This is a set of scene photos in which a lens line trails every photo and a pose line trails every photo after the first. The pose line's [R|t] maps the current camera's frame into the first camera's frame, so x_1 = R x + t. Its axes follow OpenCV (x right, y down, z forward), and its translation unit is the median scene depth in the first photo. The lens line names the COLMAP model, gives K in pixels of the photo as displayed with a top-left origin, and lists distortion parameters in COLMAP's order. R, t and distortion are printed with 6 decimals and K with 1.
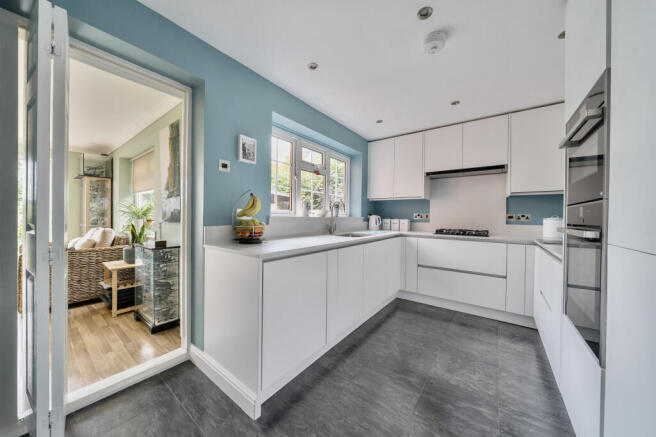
lens RADIAL K [[226.0, 0, 326.1], [0, 226.0, 217.7], [0, 0, 1]] dist [-0.000897, -0.000160]
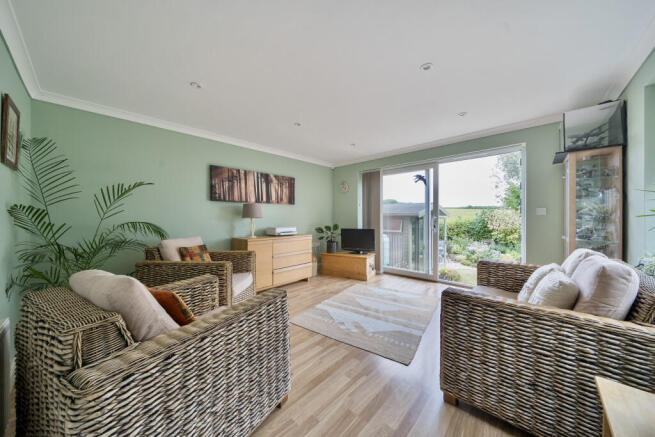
lens RADIAL K [[225.6, 0, 325.6], [0, 225.6, 217.7], [0, 0, 1]] dist [-0.000897, -0.000160]
pose [[-0.107263, -0.006511, -0.994209, -0.423291], [-0.003307, 0.999975, -0.006192, -0.015978], [0.994225, 0.002624, -0.107282, 0.438420]]
